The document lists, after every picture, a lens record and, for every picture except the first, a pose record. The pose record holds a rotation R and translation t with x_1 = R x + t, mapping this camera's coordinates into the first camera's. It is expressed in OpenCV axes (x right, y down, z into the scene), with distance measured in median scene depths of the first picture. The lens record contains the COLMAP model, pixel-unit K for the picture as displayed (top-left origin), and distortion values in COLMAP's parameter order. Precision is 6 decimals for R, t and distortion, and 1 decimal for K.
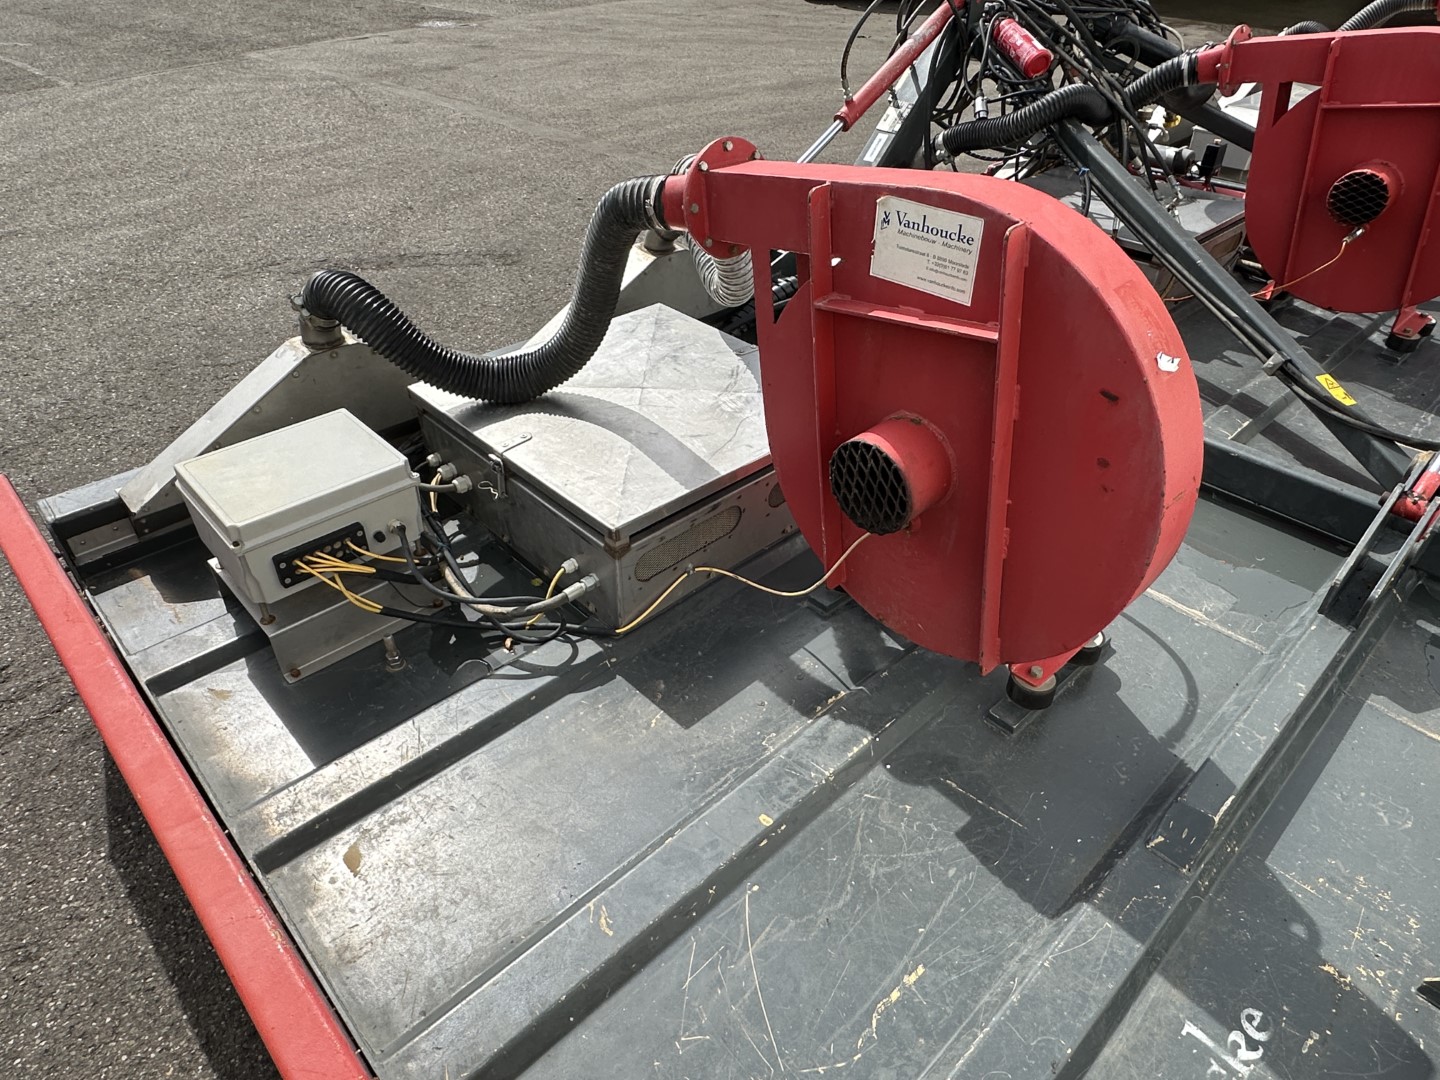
lens RADIAL K [[893.6, 0, 710.1], [0, 893.6, 549.3], [0, 0, 1]] dist [0.000117, 0.001994]
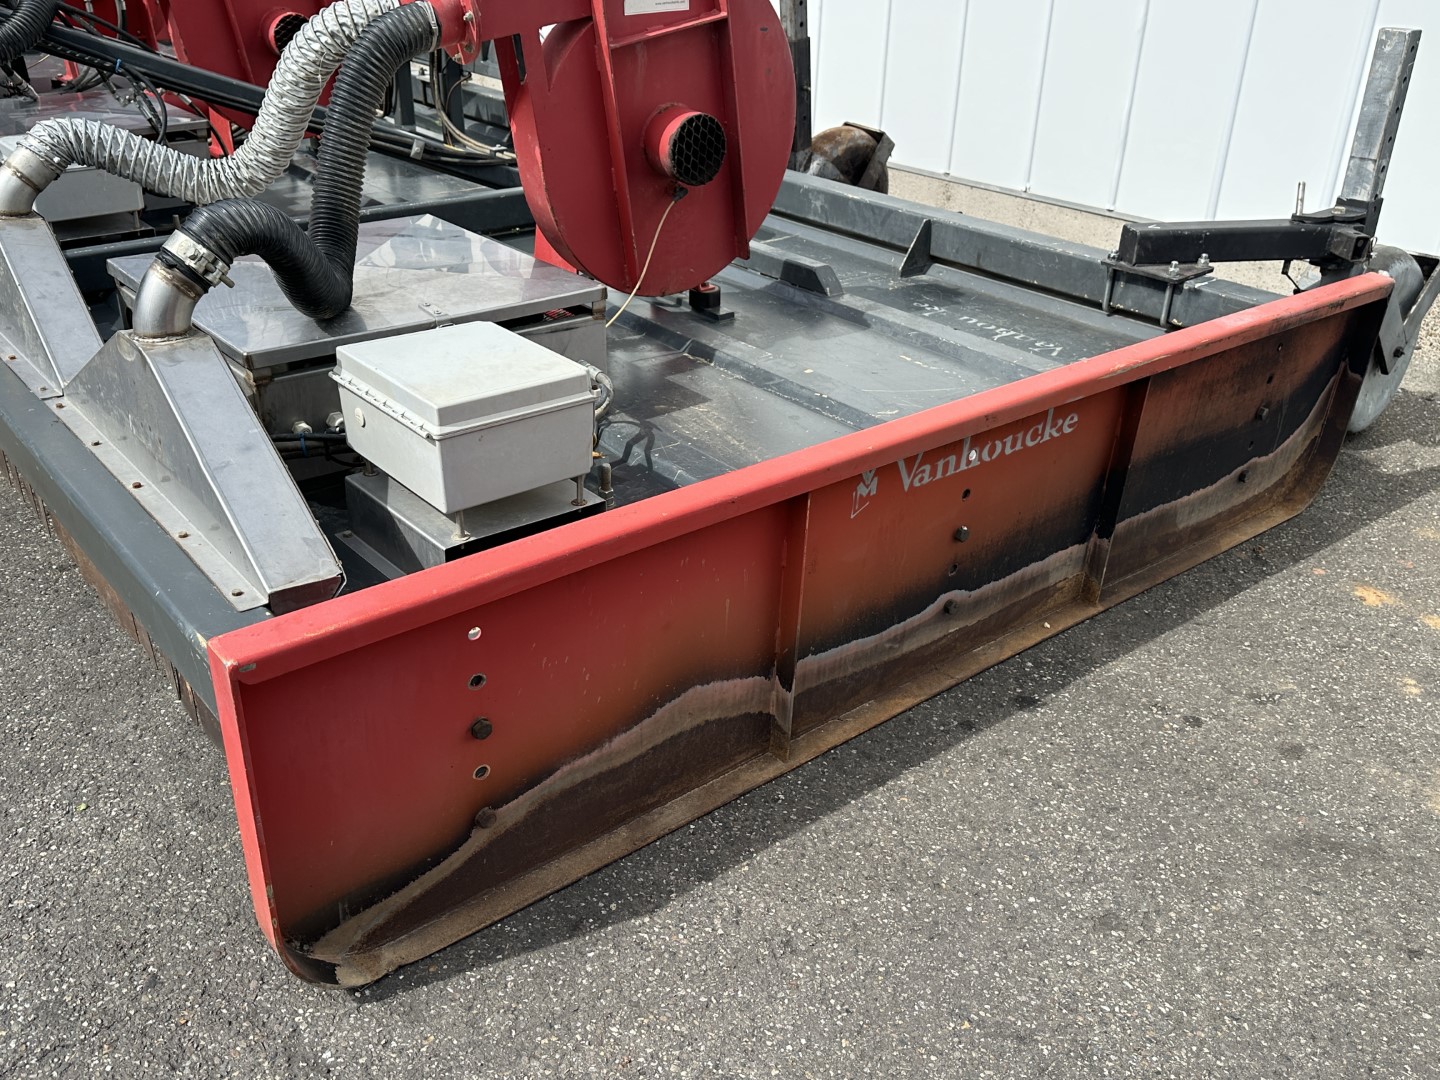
lens RADIAL K [[1282.3, 0, 725.4], [0, 1282.3, 565.4], [0, 0, 1]] dist [0.098100, -0.165165]
pose [[0.070212, -0.482281, 0.873198, -1.423782], [0.597259, 0.721439, 0.350438, -0.209617], [-0.798969, 0.496921, 0.338701, 0.413092]]
